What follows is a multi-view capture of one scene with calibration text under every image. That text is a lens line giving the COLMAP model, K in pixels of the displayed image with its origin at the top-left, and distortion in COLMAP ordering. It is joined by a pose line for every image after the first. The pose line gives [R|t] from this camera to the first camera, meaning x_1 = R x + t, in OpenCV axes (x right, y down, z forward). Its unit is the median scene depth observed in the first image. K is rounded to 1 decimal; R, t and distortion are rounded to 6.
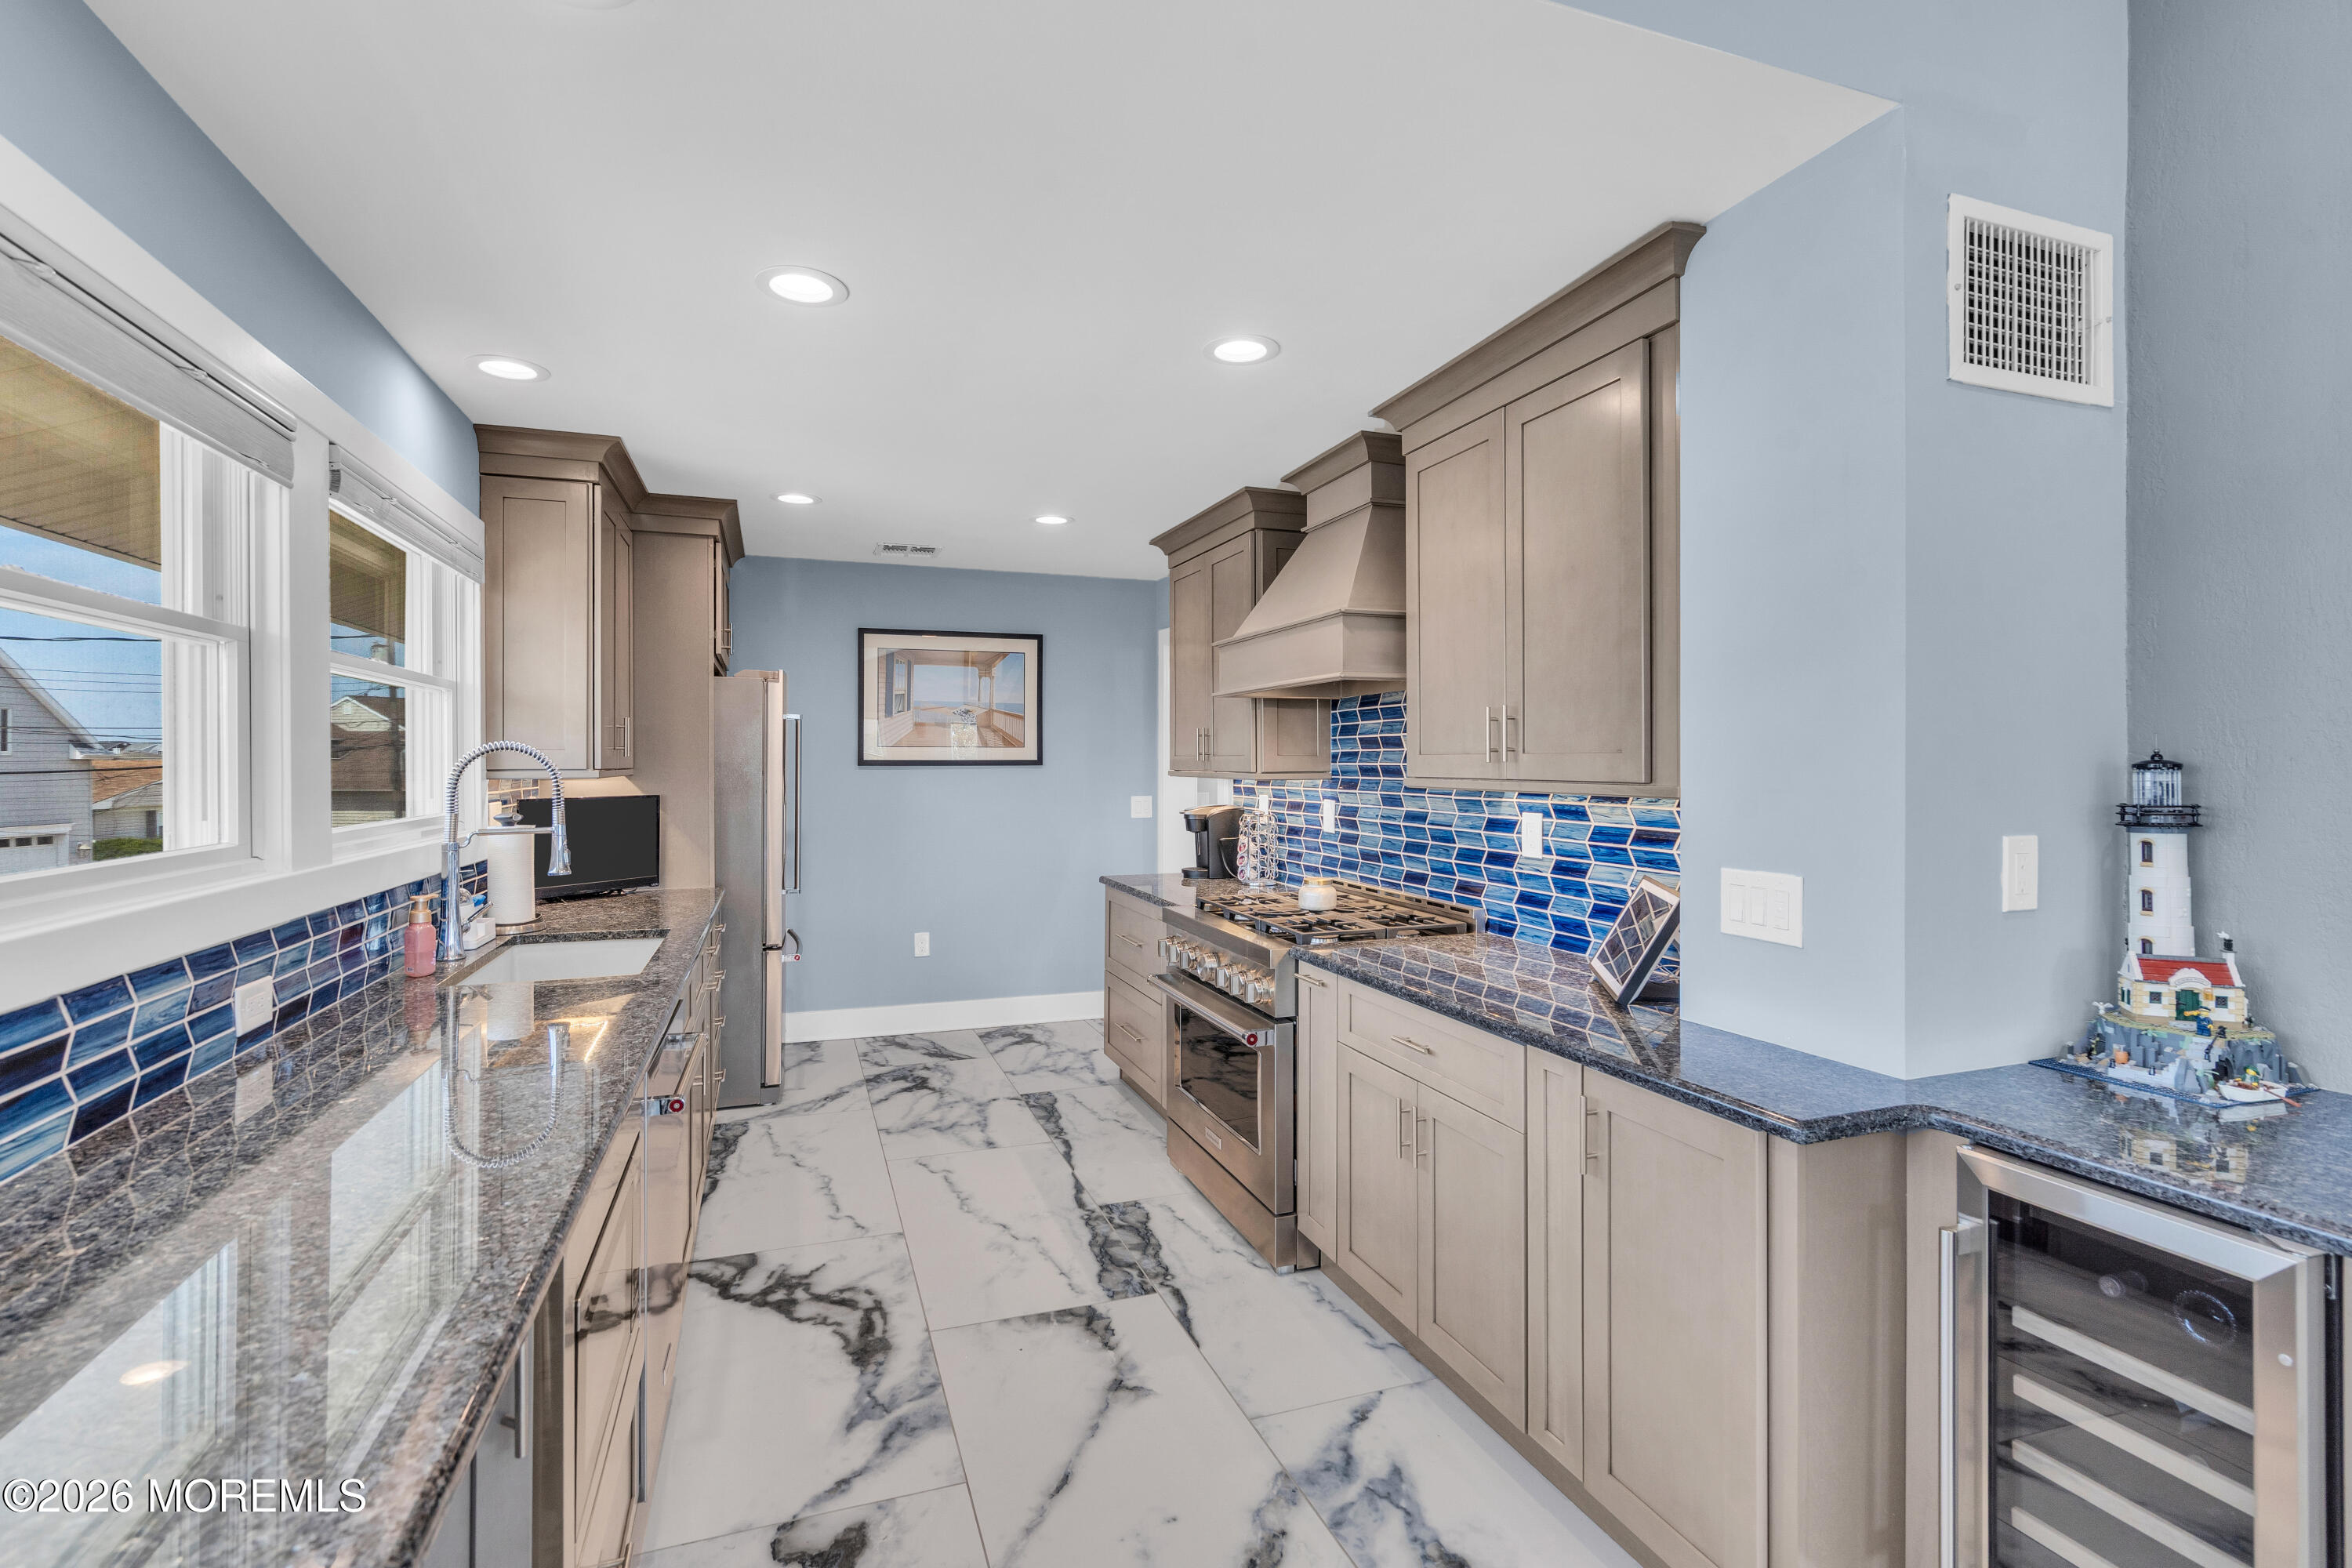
lens RADIAL K [[1069.9, 0, 1163.7], [0, 1069.9, 763.5], [0, 0, 1]] dist [-0.001866, 0.000516]
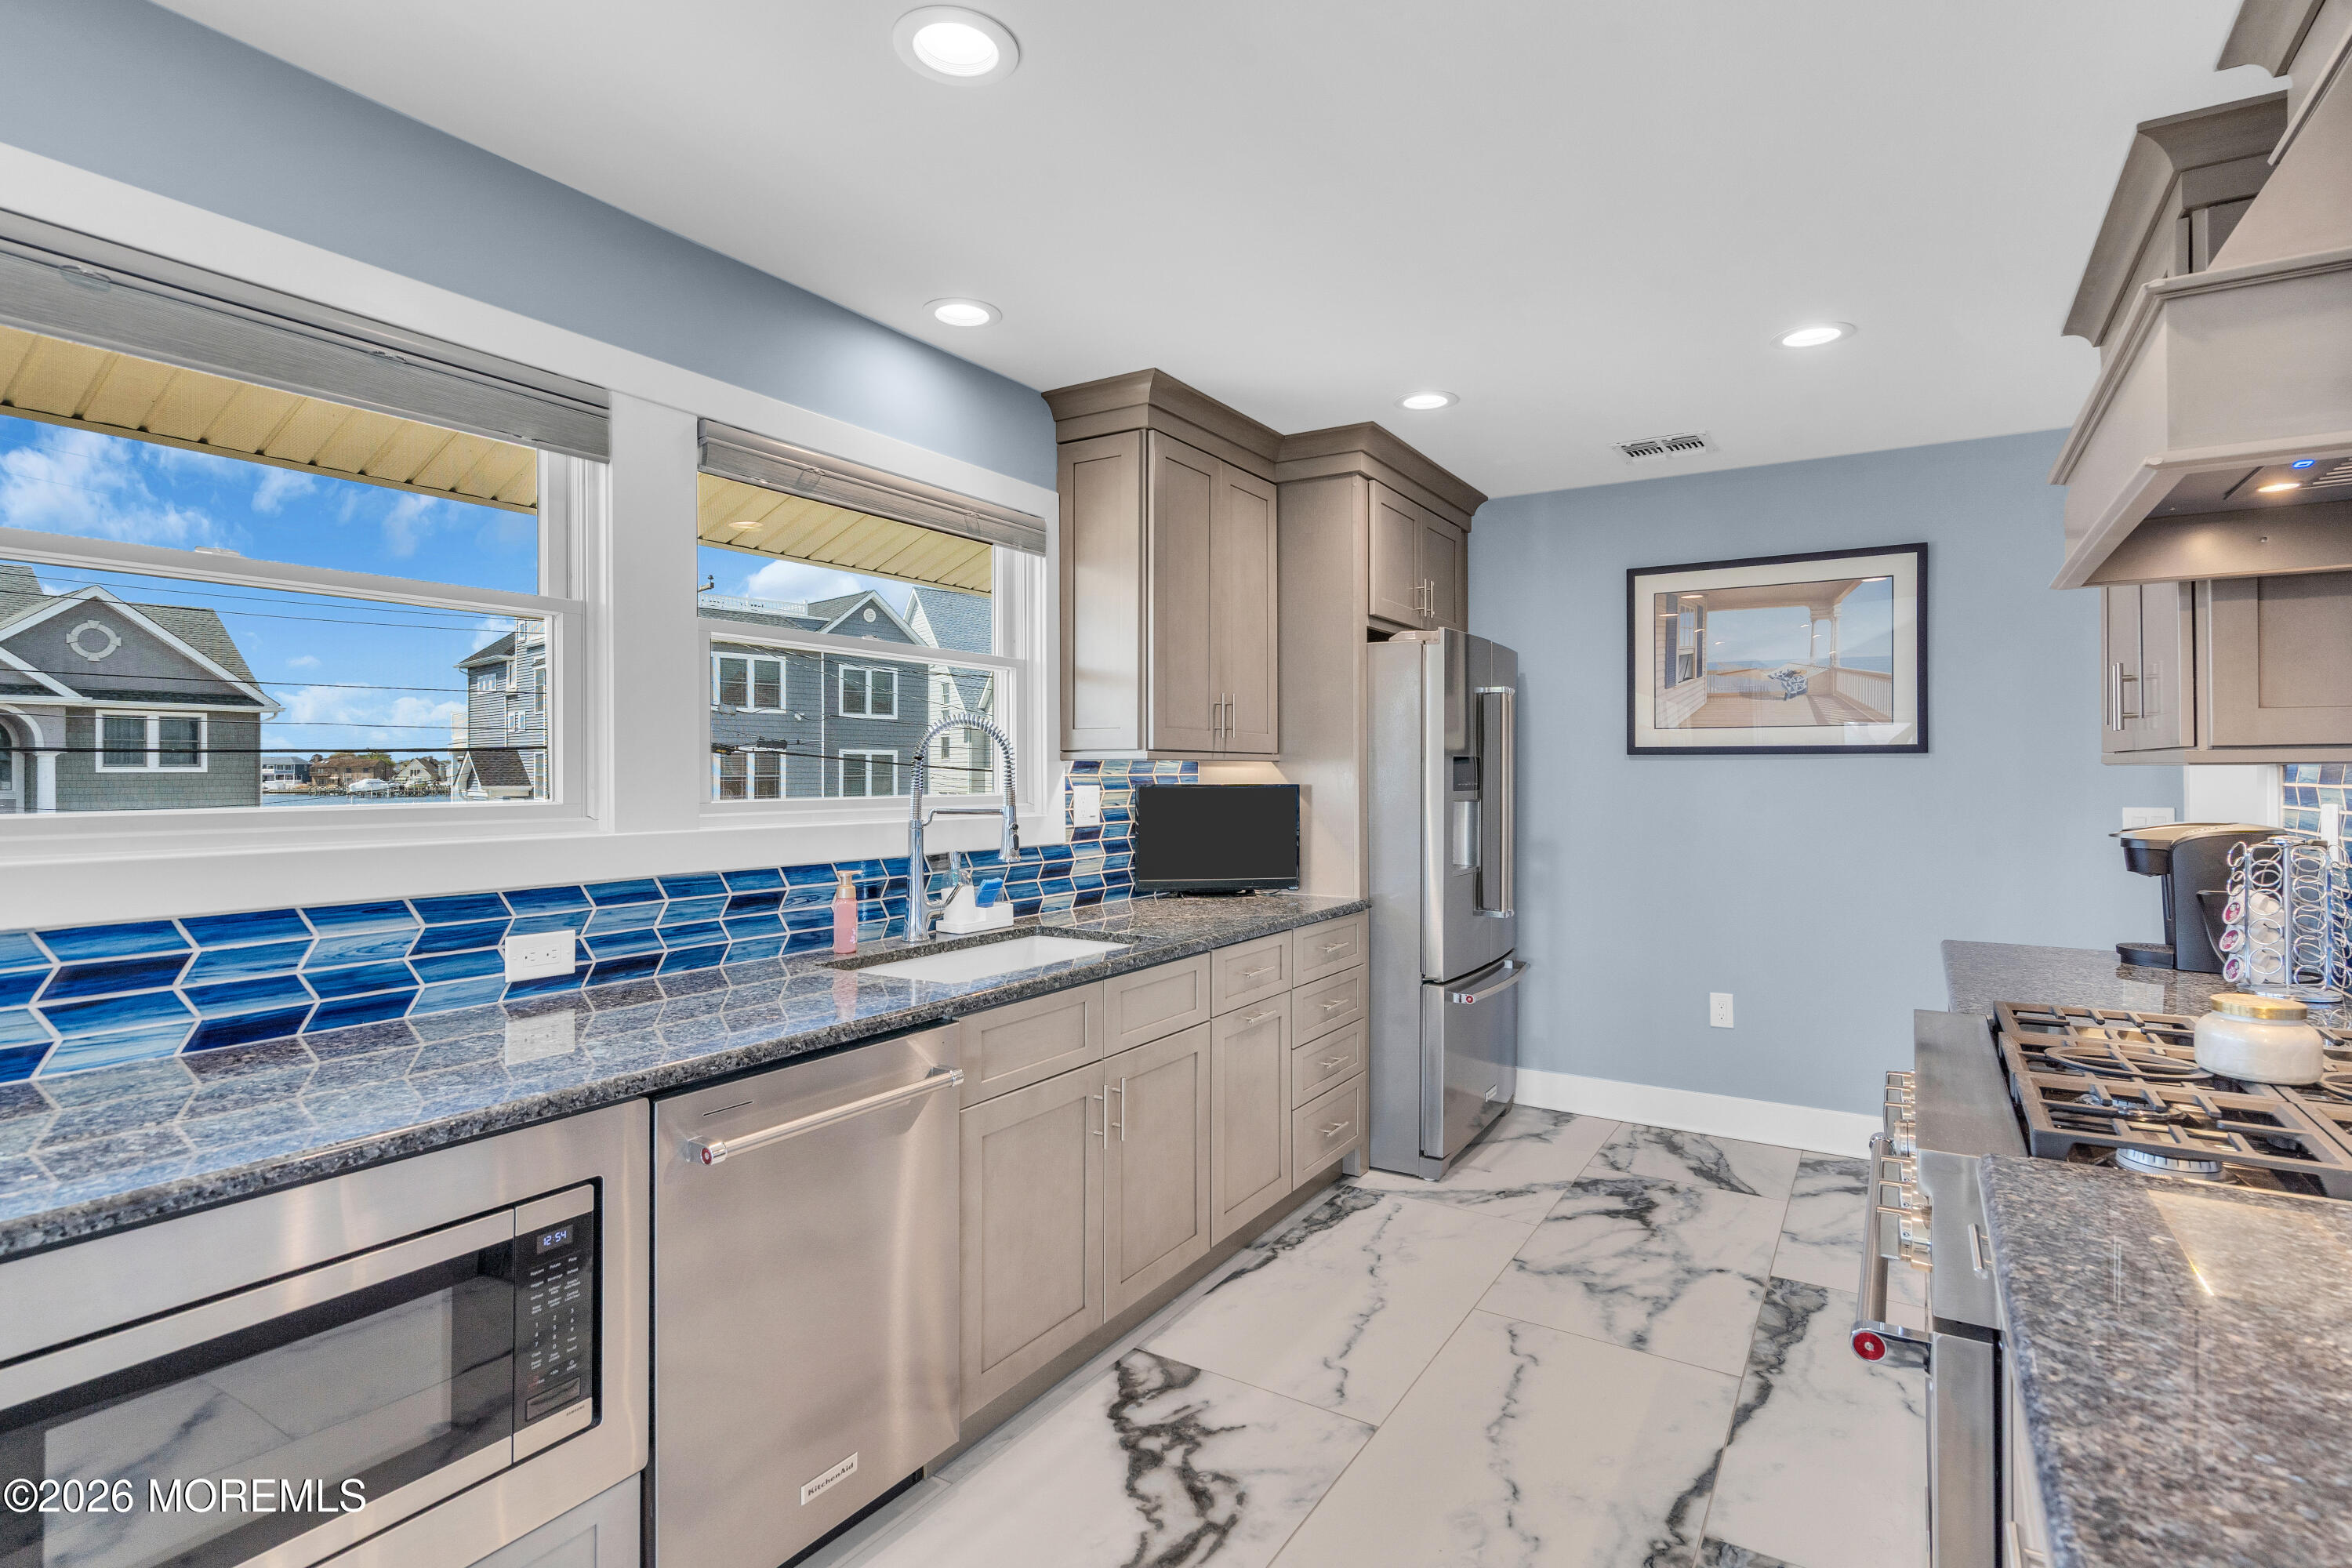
lens RADIAL K [[1145.9, 0, 1205.0], [0, 1145.9, 767.5], [0, 0, 1]] dist [0.003740, 0.000597]
pose [[0.629218, -0.001900, -0.777226, 0.251006], [-0.002750, 0.999985, -0.004671, 0.025884], [0.777224, 0.005076, 0.629204, 0.458002]]
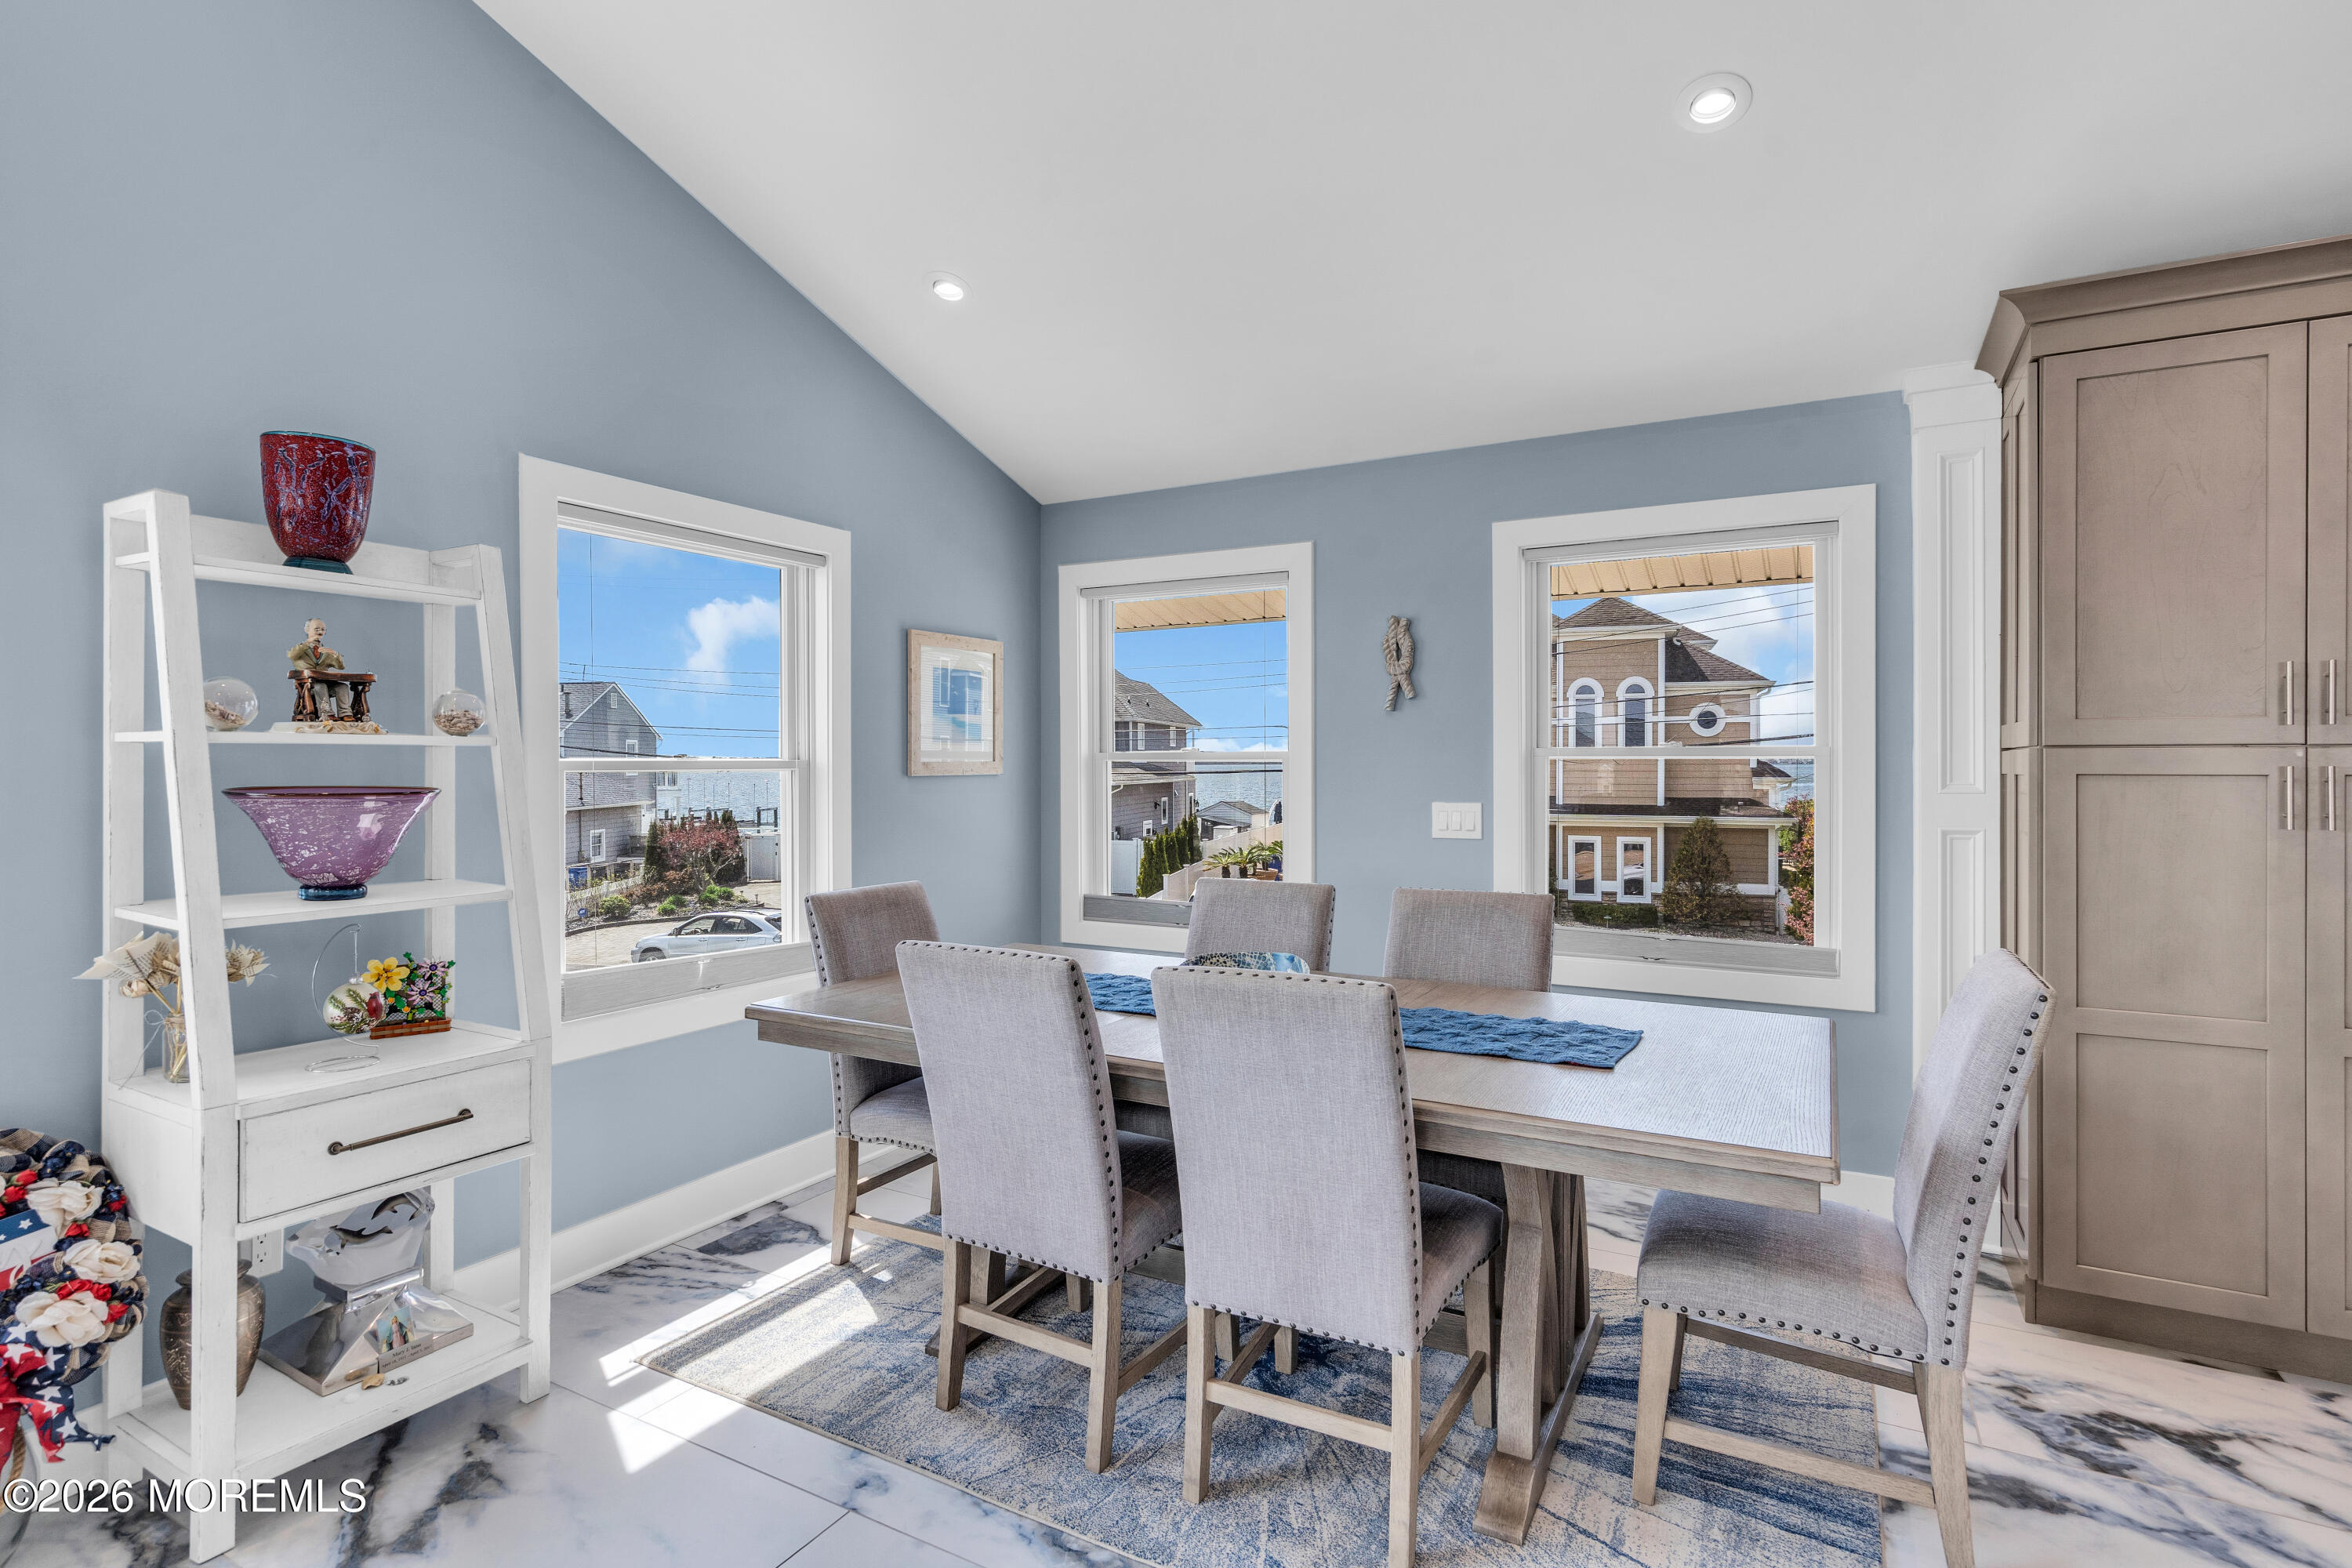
lens RADIAL K [[1145.9, 0, 1185.7], [0, 1145.9, 772.1], [0, 0, 1]] dist [0.003740, 0.000597]
pose [[0.749541, -0.003097, 0.661951, -1.263309], [0.003736, 0.999993, 0.000448, 0.019975], [-0.661948, 0.002137, 0.749547, 1.318542]]
